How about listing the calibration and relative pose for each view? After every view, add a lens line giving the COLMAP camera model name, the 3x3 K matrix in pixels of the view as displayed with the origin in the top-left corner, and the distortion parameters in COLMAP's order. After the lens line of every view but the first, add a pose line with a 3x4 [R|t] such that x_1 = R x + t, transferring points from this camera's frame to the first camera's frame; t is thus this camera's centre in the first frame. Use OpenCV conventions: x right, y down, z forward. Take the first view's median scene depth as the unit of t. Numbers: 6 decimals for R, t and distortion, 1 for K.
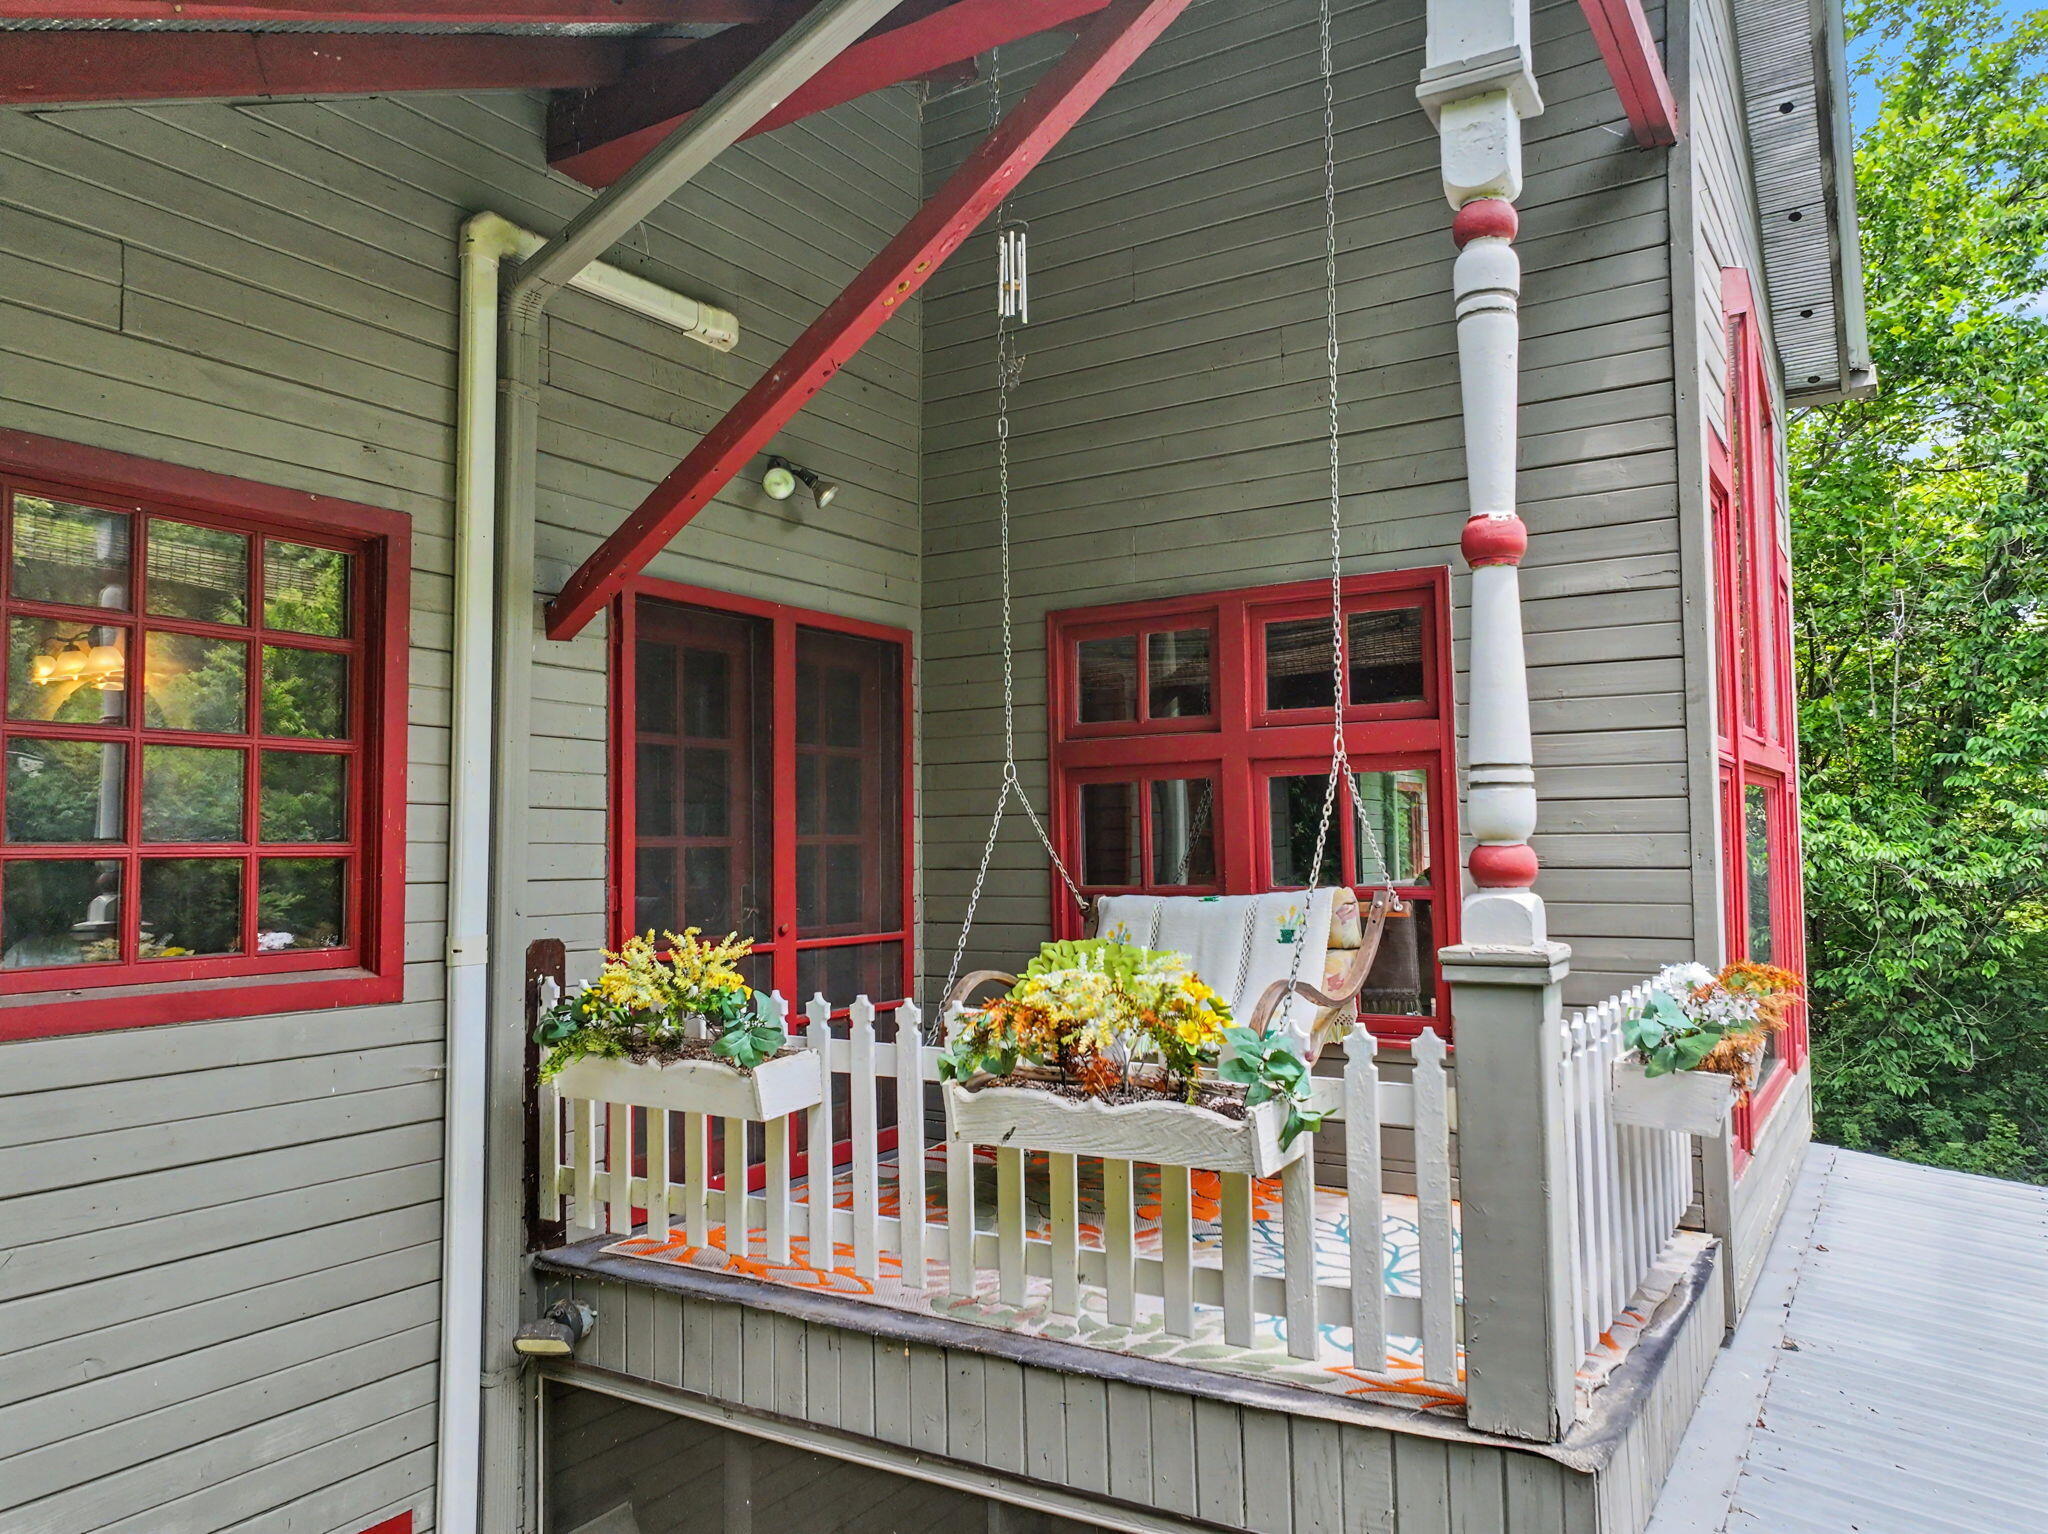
lens RADIAL K [[1447.8, 0, 1024.0], [0, 1447.8, 767.0], [0, 0, 1]] dist [-0.003806, -0.001859]
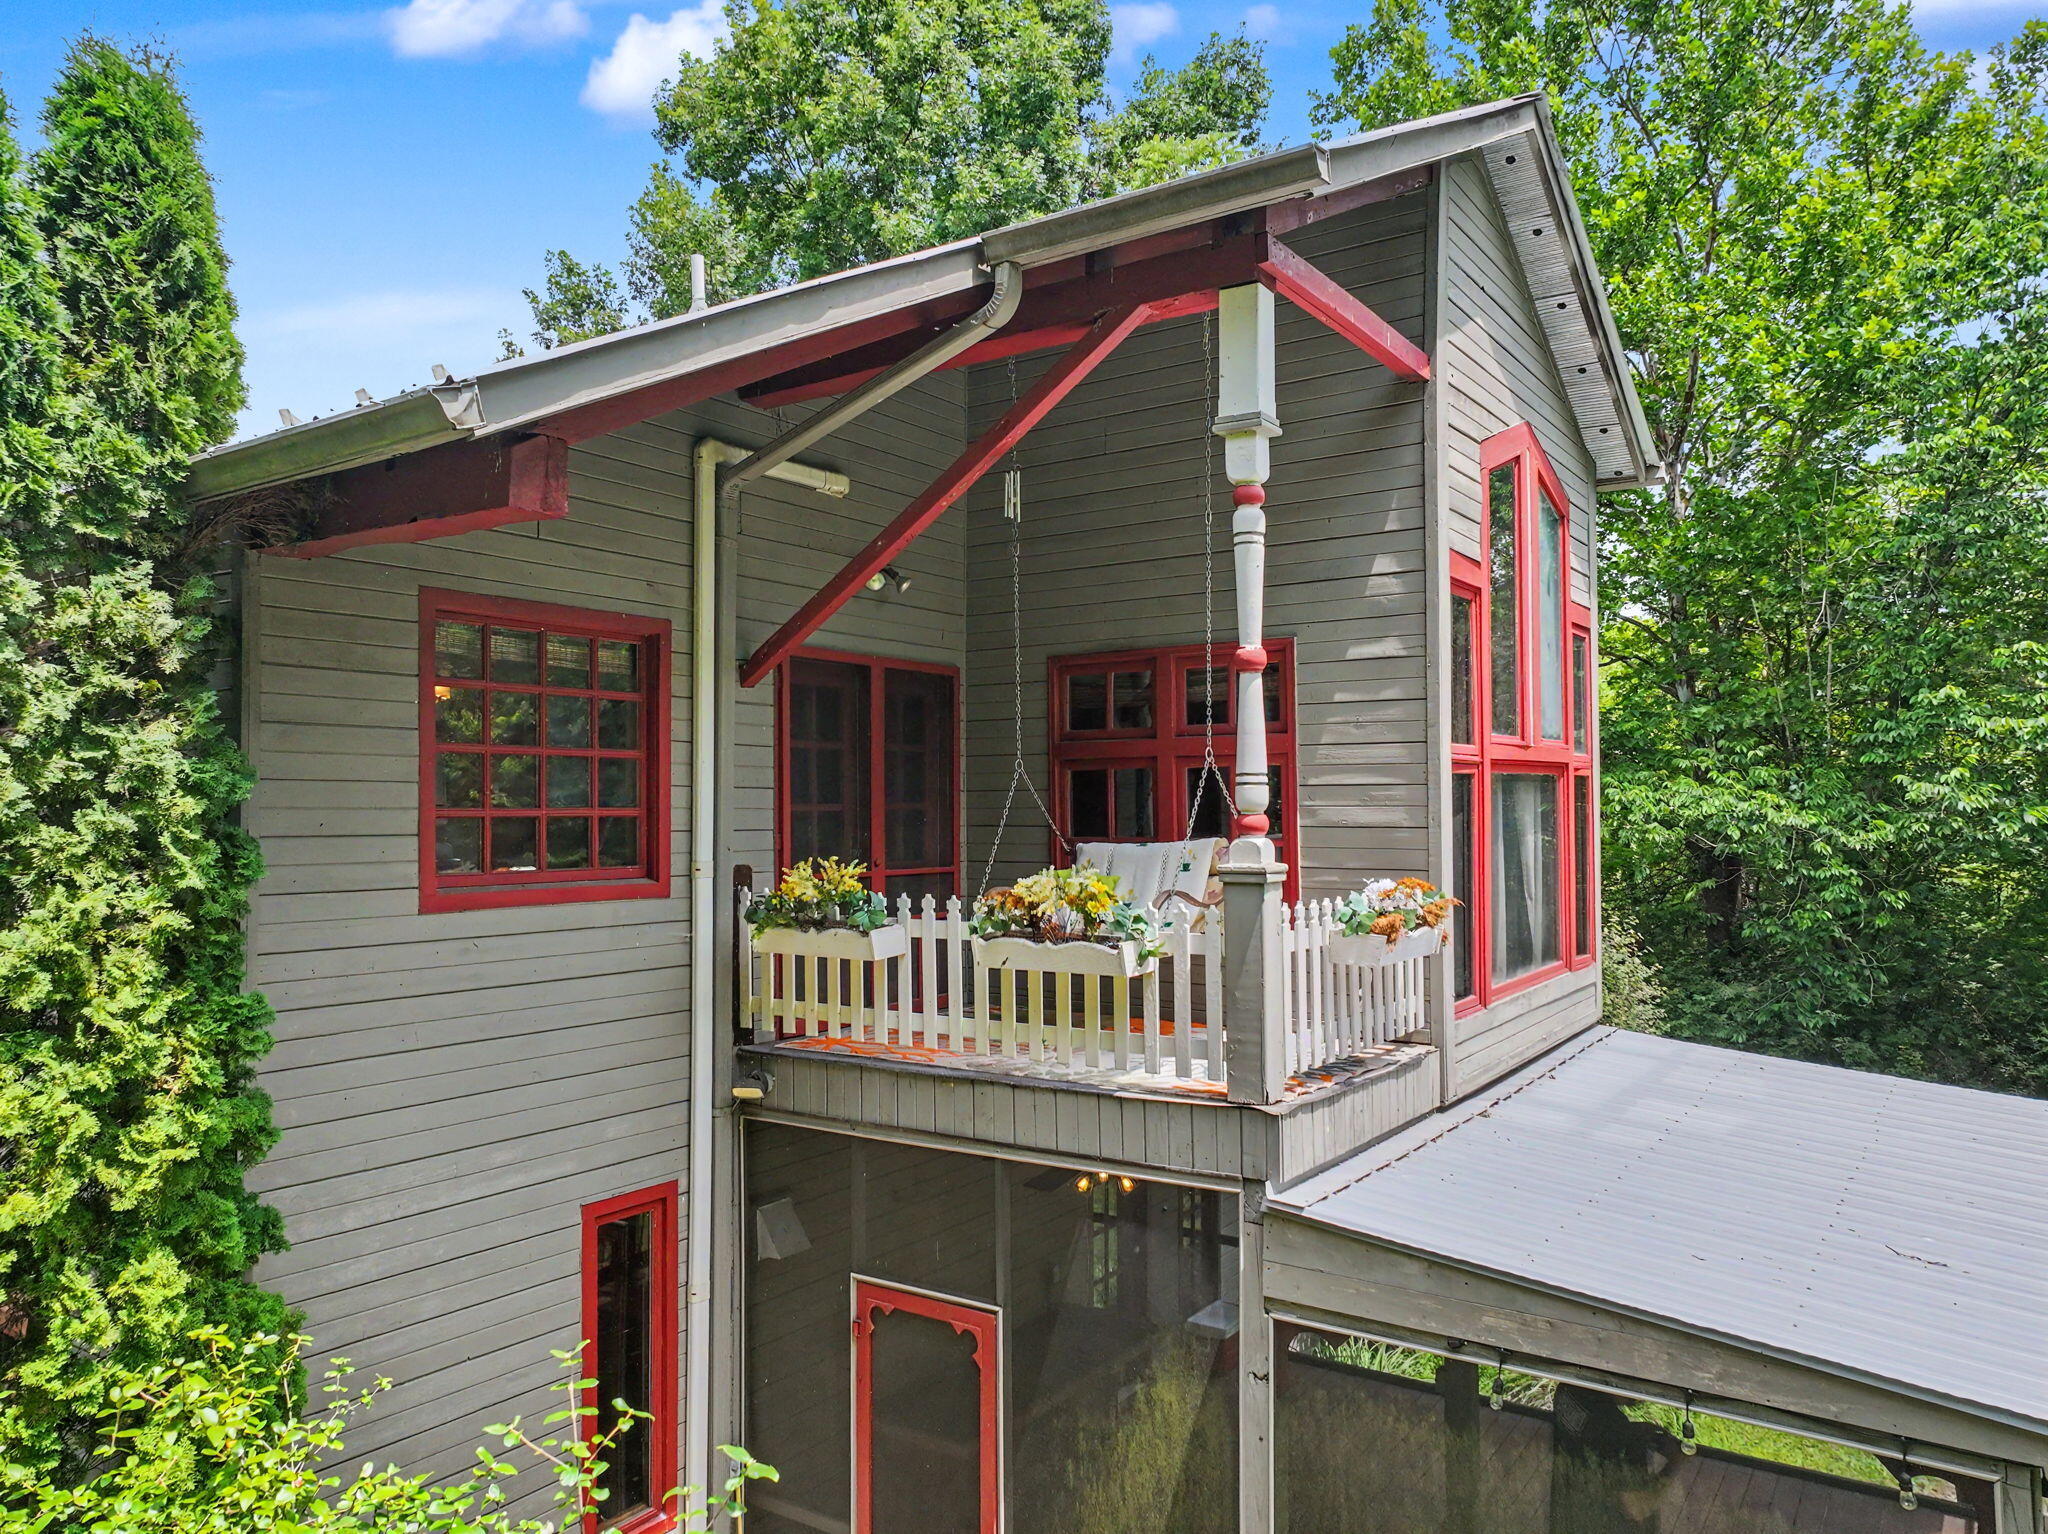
lens RADIAL K [[1447.8, 0, 1024.0], [0, 1447.8, 767.0], [0, 0, 1]] dist [-0.003806, -0.001859]
pose [[0.999206, 0.004797, -0.039554, 0.072948], [-0.003721, 0.999622, 0.027235, -0.047404], [0.039670, -0.027066, 0.998846, -0.741819]]
